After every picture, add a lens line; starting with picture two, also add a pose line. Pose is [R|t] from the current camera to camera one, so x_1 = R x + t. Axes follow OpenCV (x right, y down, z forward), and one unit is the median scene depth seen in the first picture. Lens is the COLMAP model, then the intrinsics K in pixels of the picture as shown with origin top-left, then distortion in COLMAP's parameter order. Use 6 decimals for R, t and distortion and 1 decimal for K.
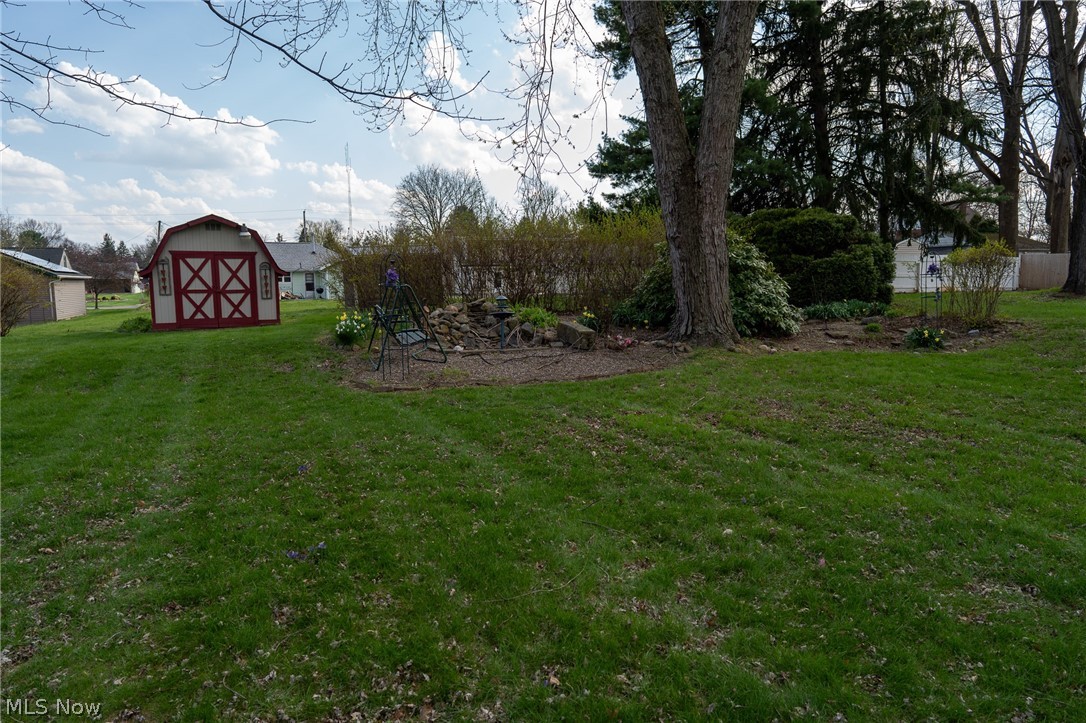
lens RADIAL K [[724.7, 0, 543.0], [0, 724.7, 361.5], [0, 0, 1]] dist [-0.000128, -0.001620]
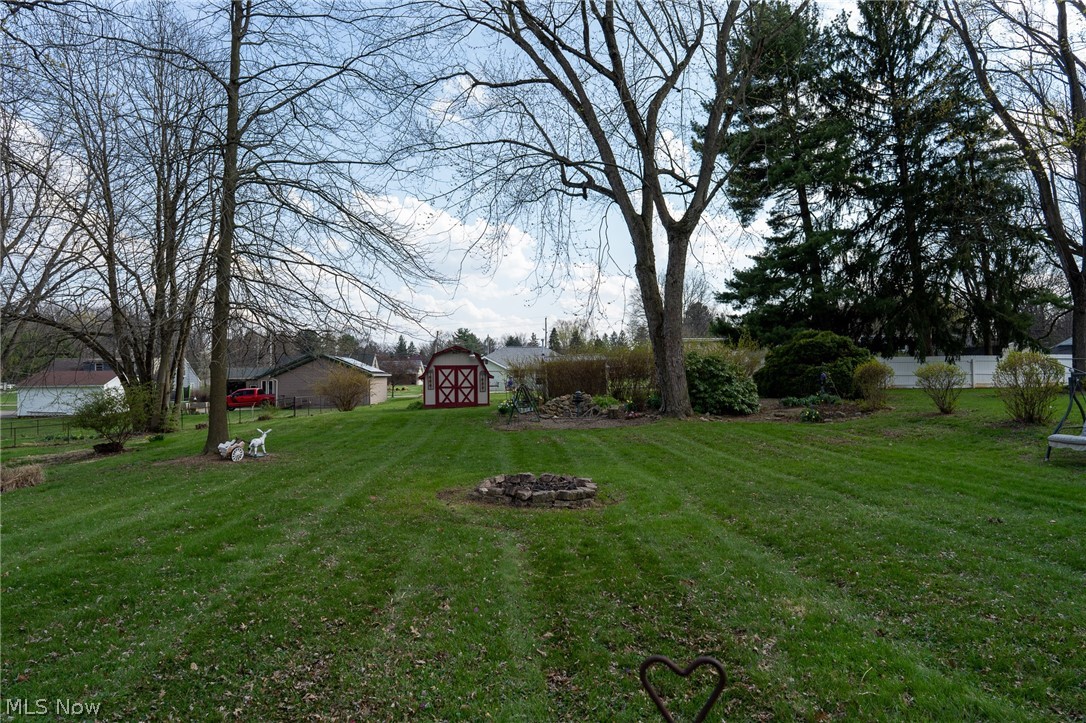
lens RADIAL K [[724.7, 0, 543.0], [0, 724.7, 361.5], [0, 0, 1]] dist [-0.000128, -0.001620]
pose [[0.941961, -0.009112, -0.335598, 0.347978], [-0.033025, 0.992269, -0.119635, 0.046620], [0.334094, 0.123774, 0.934378, -0.602987]]
